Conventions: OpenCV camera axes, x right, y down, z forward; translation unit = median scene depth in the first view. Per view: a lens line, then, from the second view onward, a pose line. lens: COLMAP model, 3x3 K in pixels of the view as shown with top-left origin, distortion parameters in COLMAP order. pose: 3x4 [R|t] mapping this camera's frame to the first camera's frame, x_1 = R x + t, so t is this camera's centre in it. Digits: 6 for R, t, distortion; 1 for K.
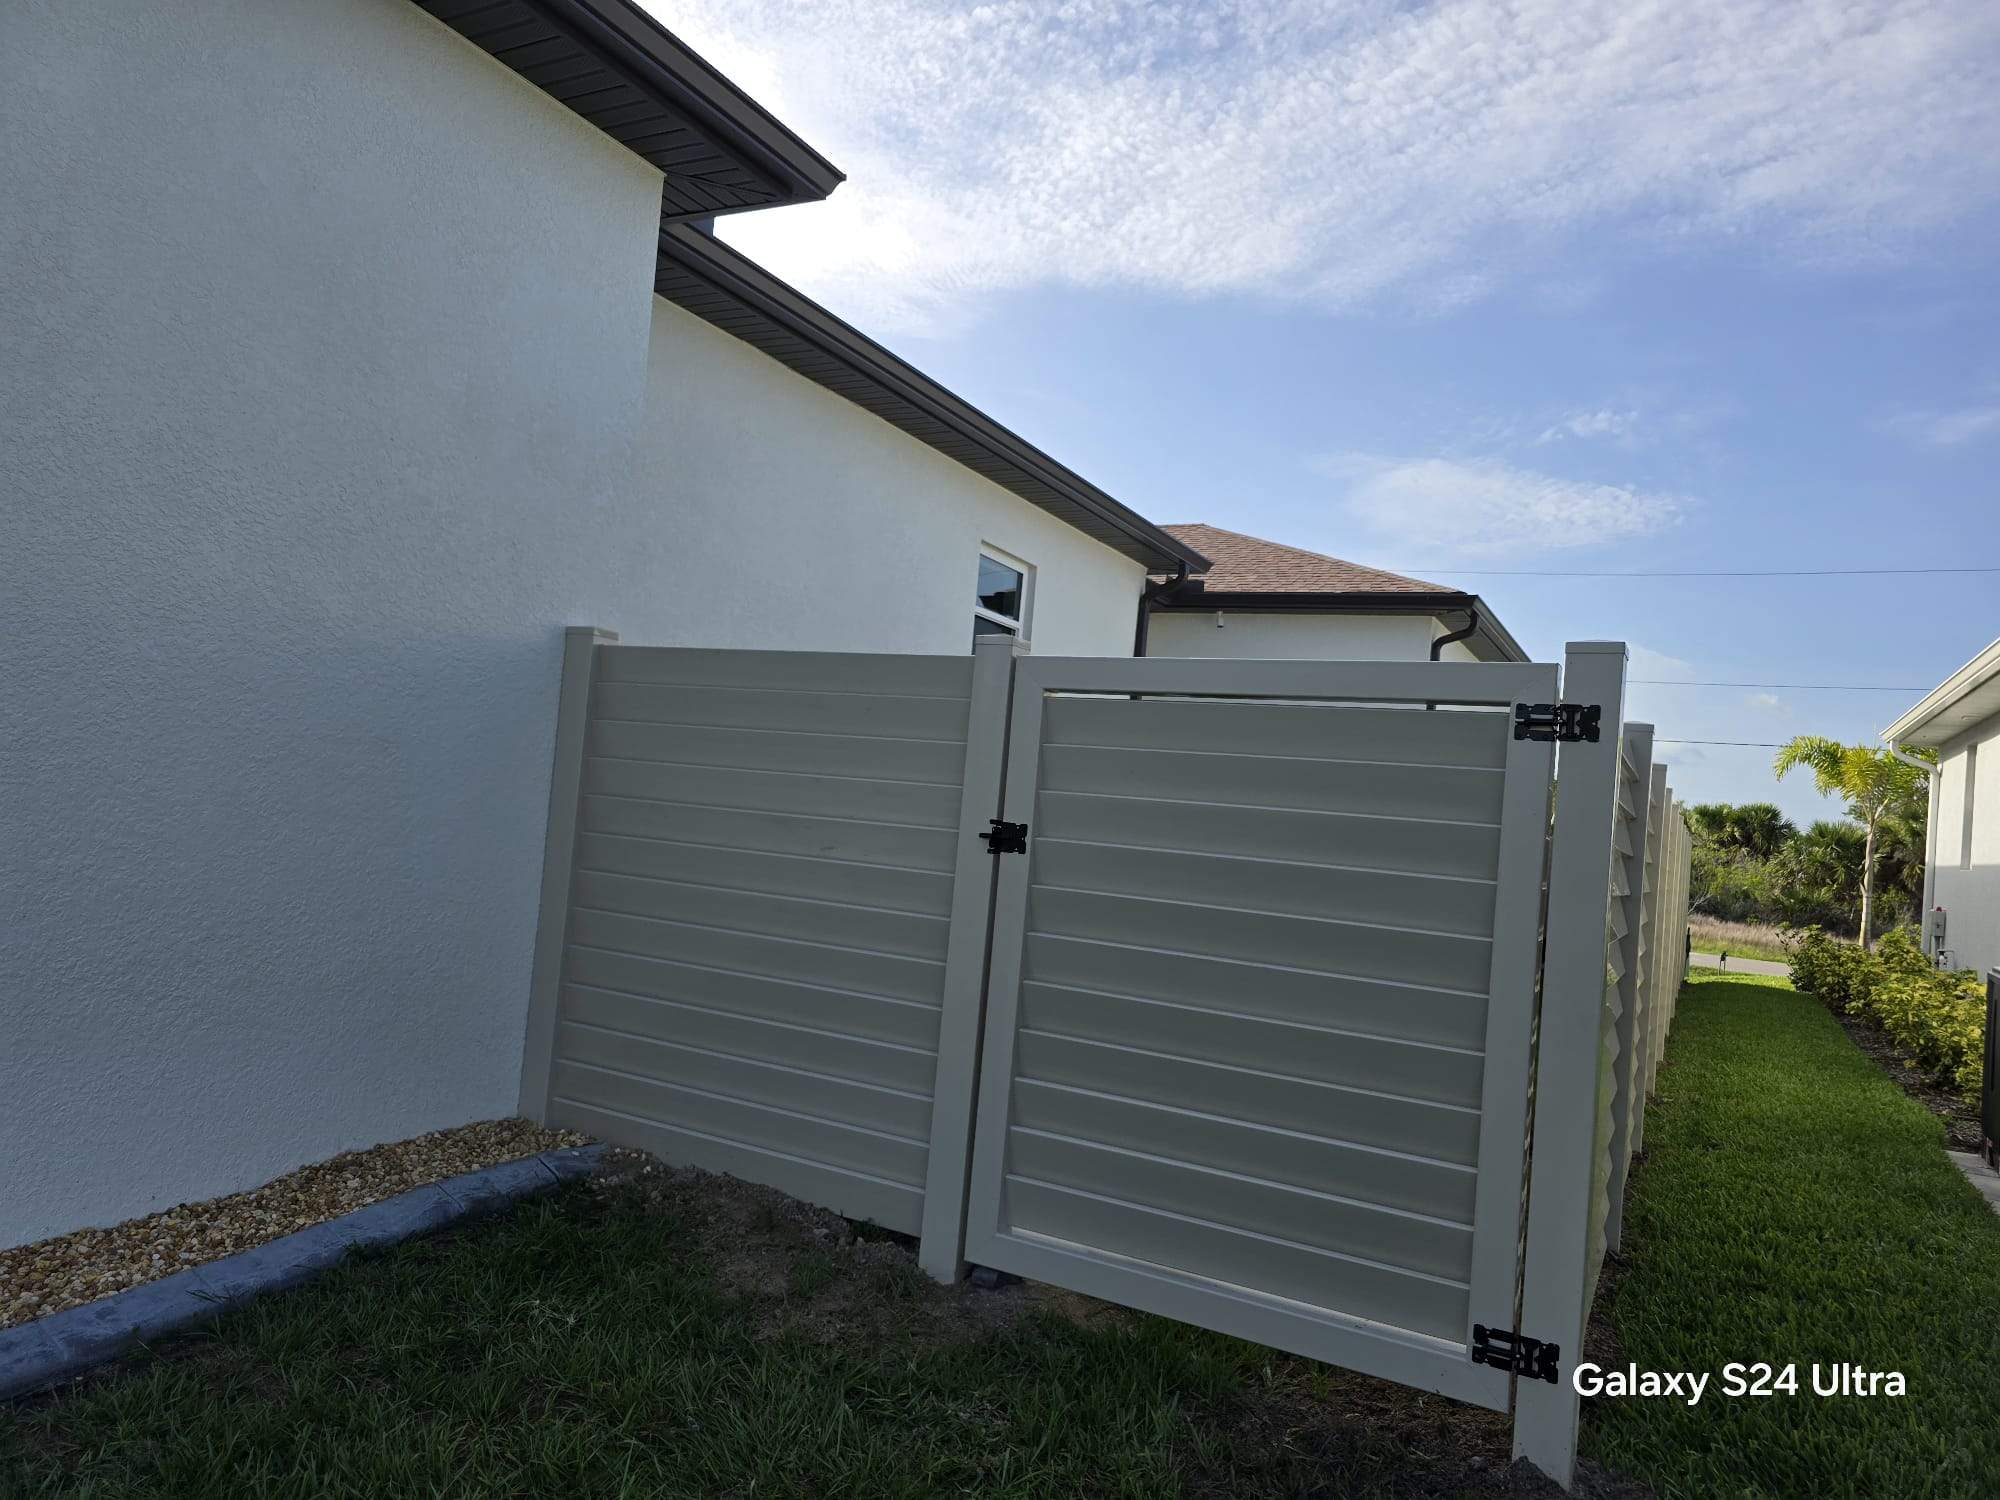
lens RADIAL K [[1351.4, 0, 1001.7], [0, 1351.4, 749.7], [0, 0, 1]] dist [0.062651, -0.050447]
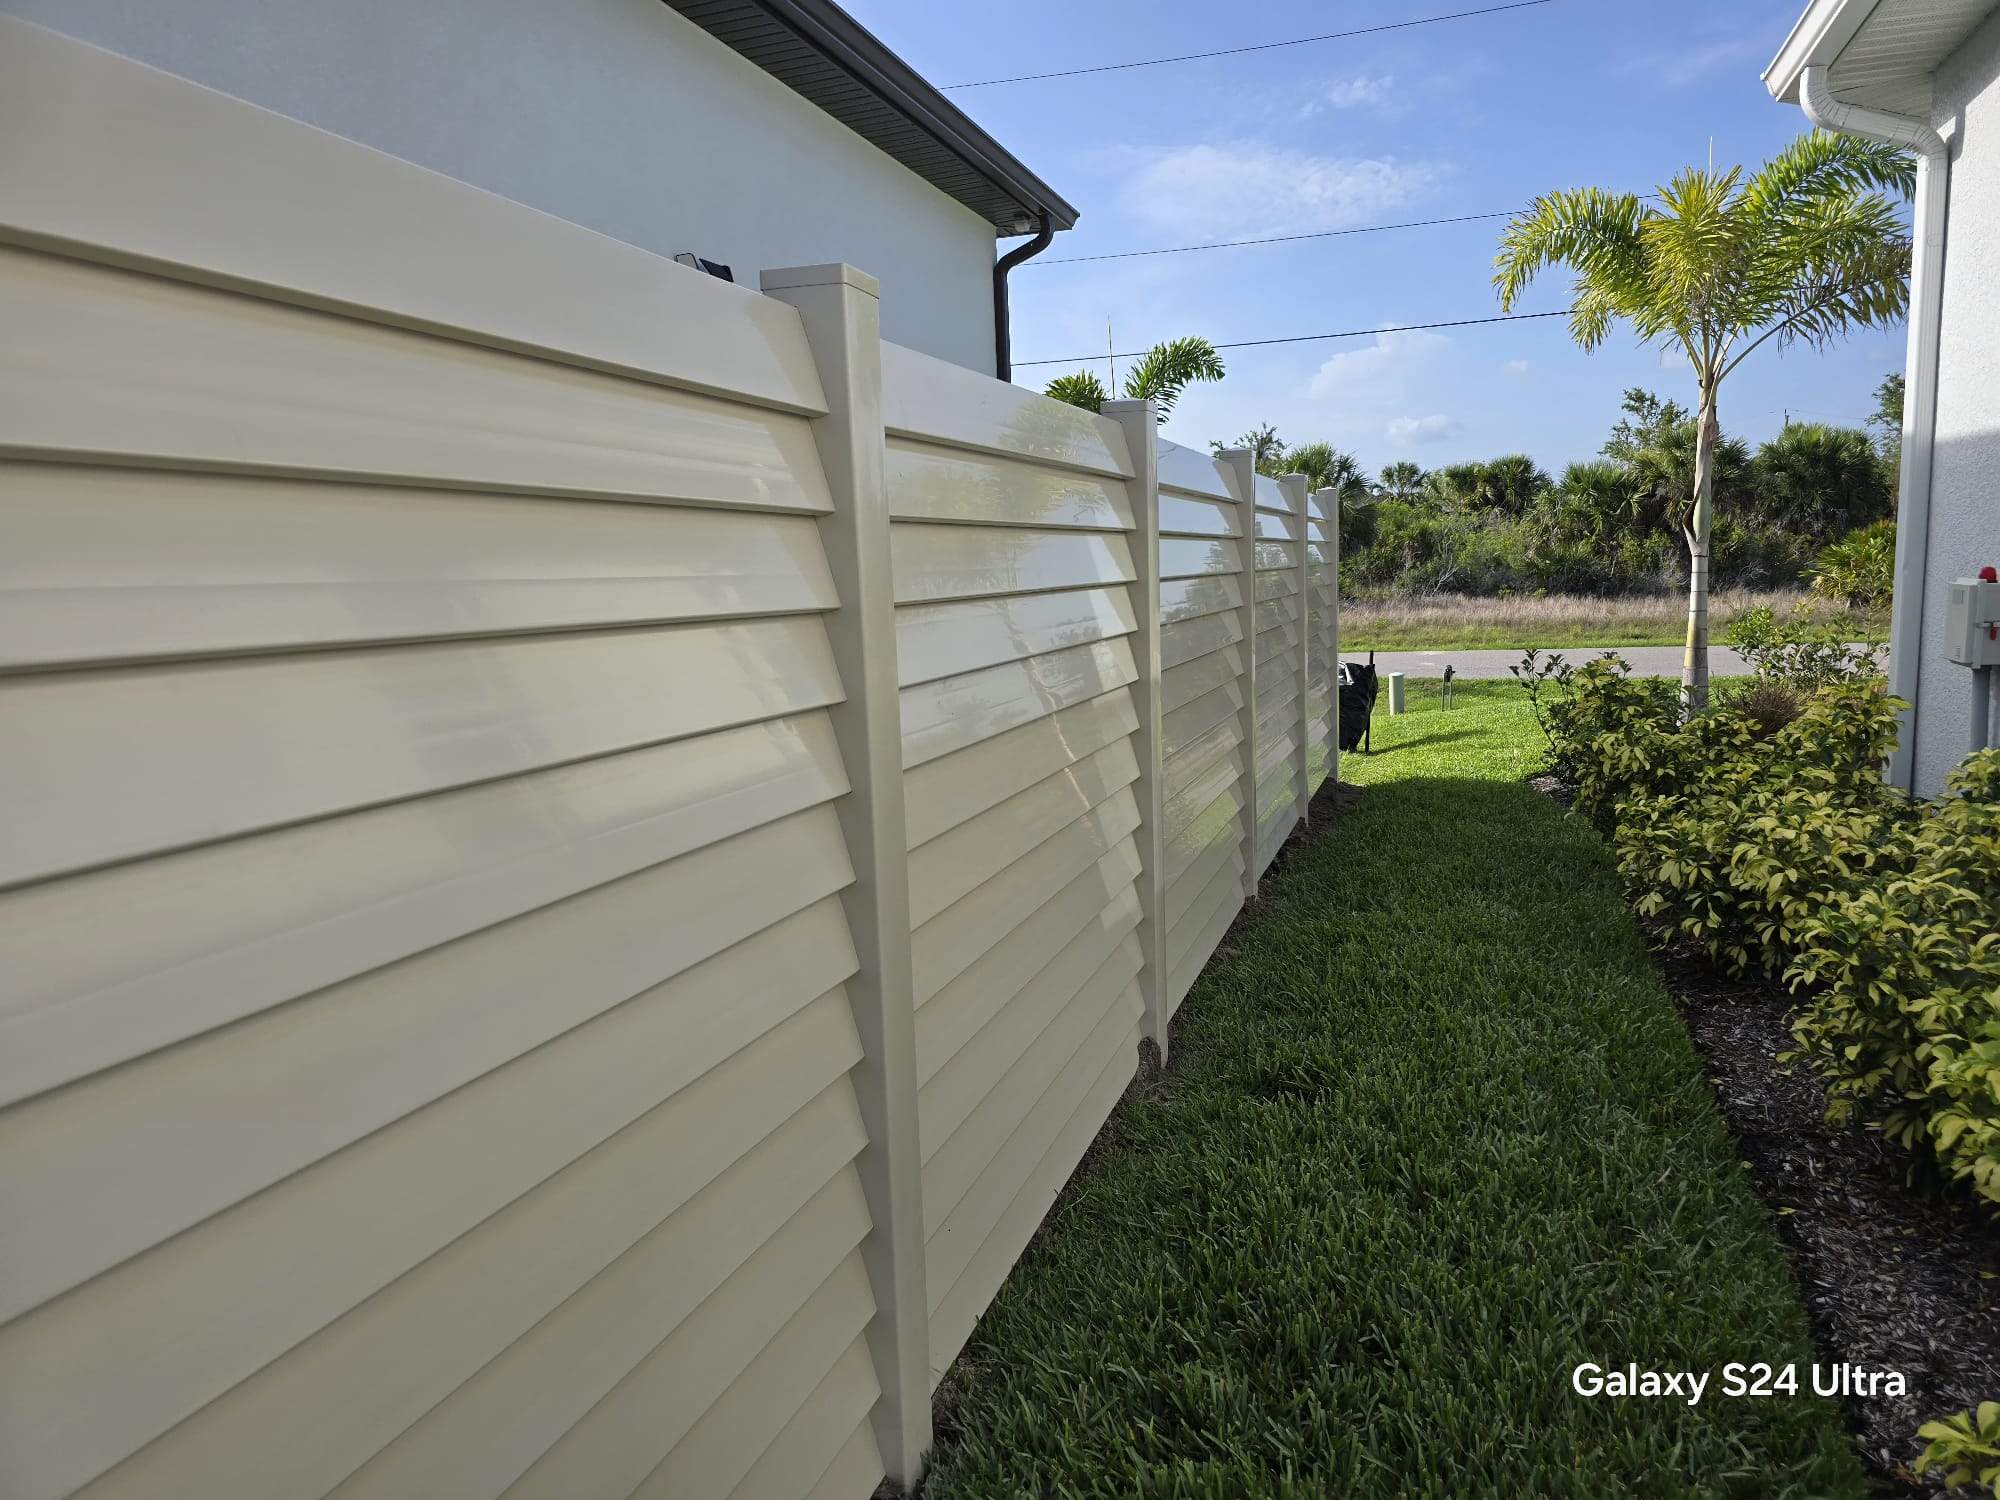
lens RADIAL K [[1347.6, 0, 1023.5], [0, 1347.6, 776.3], [0, 0, 1]] dist [0.046916, -0.009457]
pose [[0.979627, -0.147495, 0.136292, 0.613532], [0.116110, 0.969718, 0.214860, 0.101646], [-0.163856, -0.194658, 0.967088, 1.058698]]
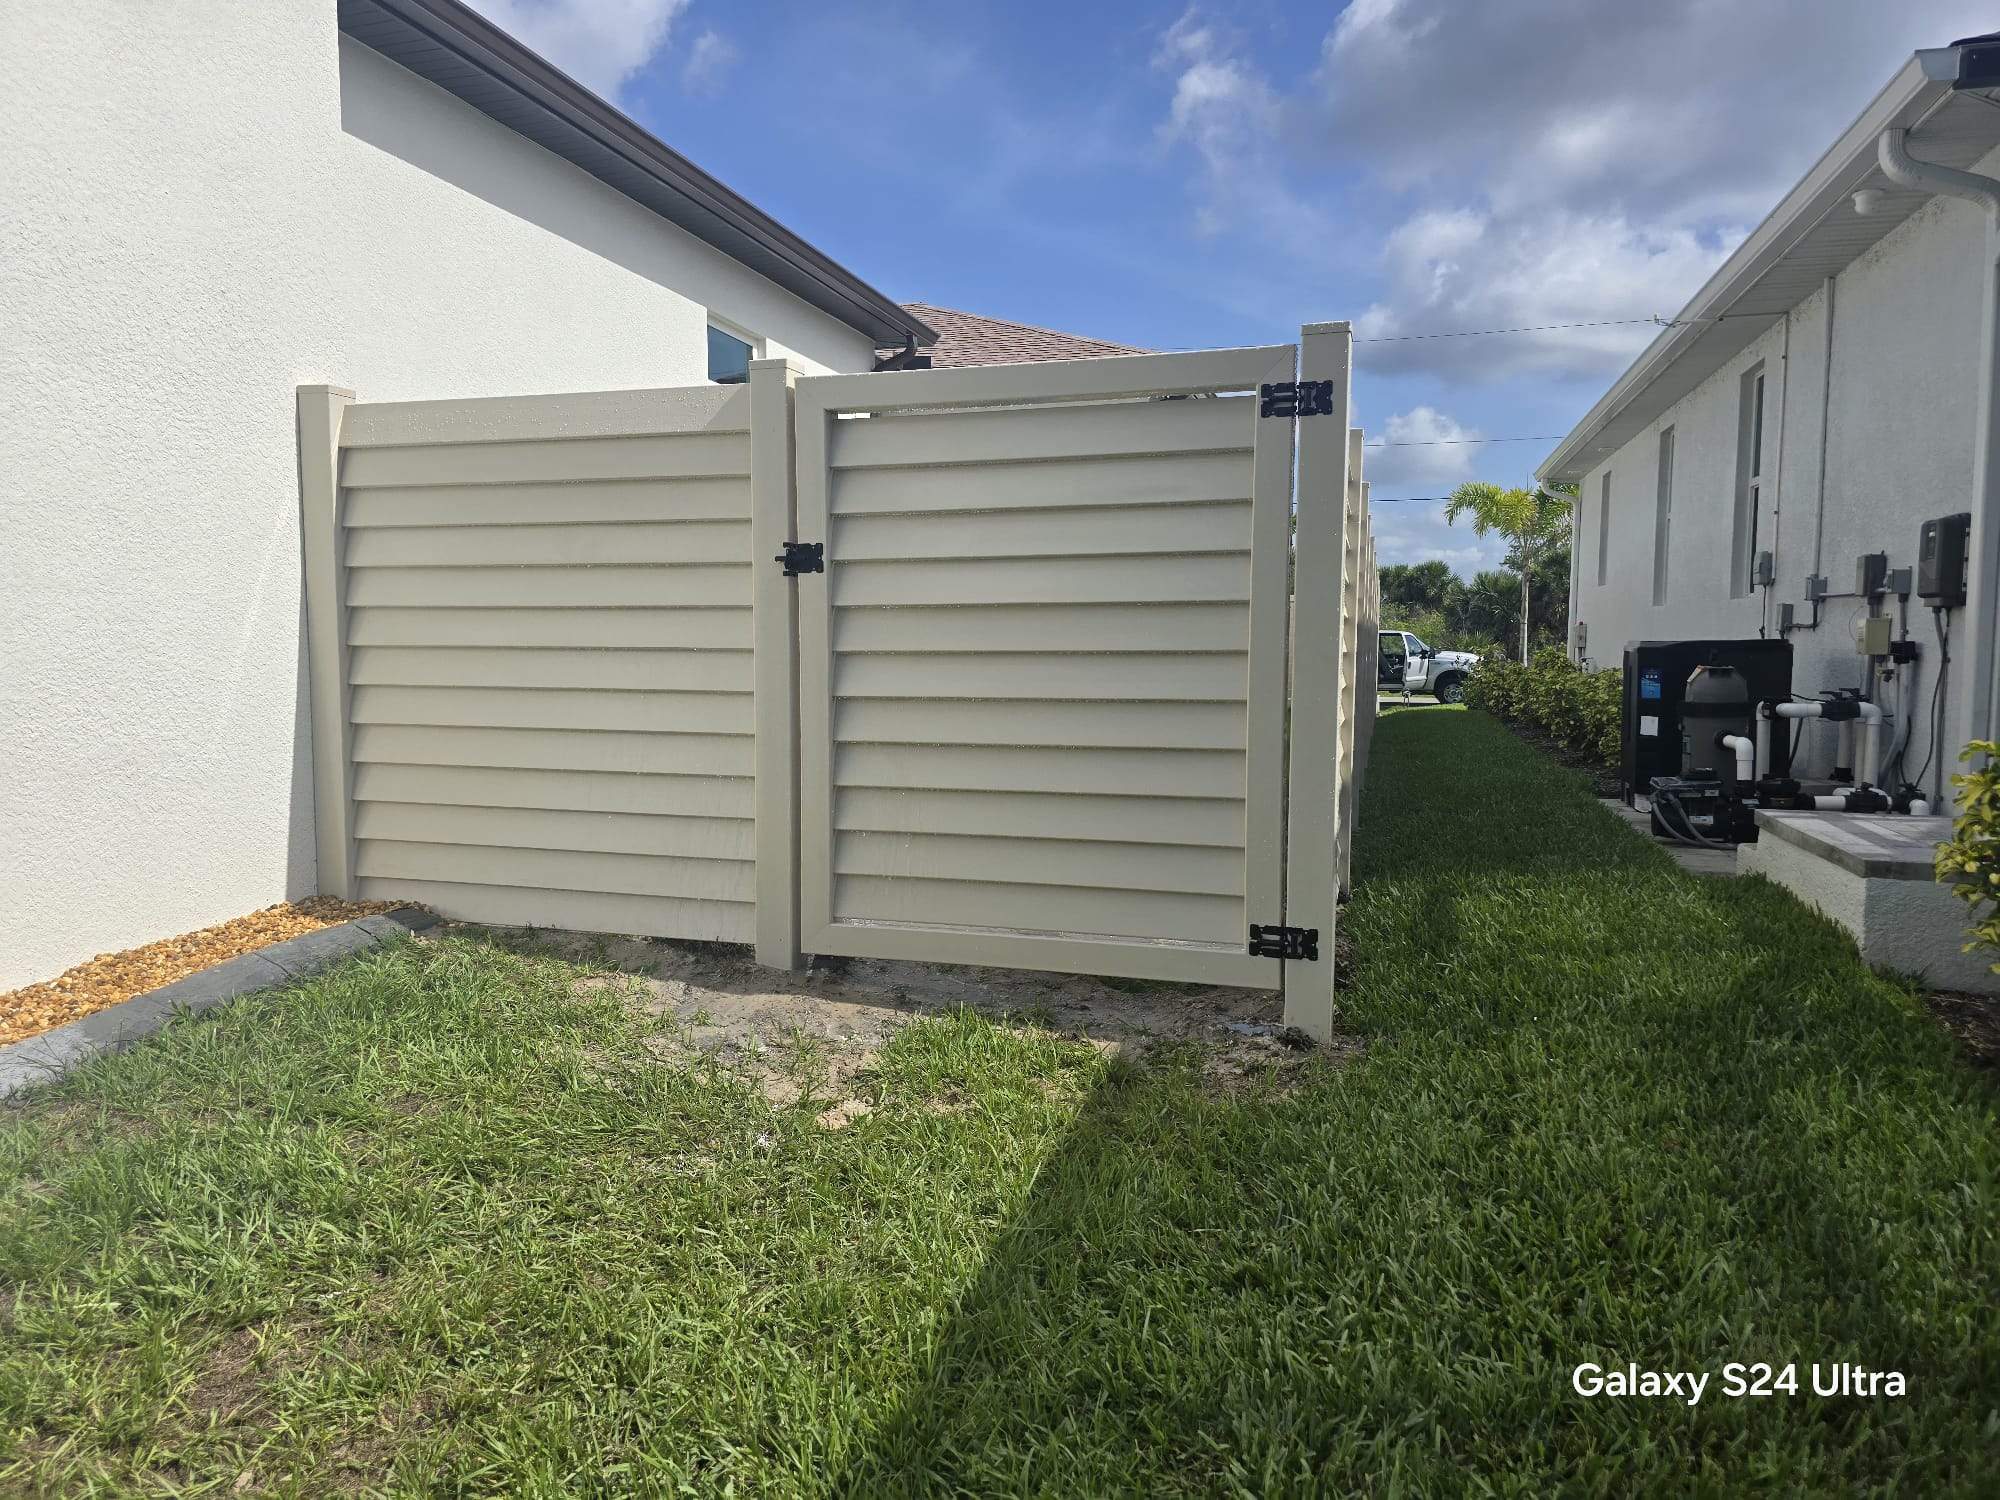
lens RADIAL K [[1351.4, 0, 1006.1], [0, 1351.4, 738.7], [0, 0, 1]] dist [0.062651, -0.050447]
pose [[0.975965, -0.099406, 0.193934, -0.022454], [0.073085, 0.987668, 0.138454, 0.026643], [-0.205306, -0.120953, 0.971195, -0.022813]]
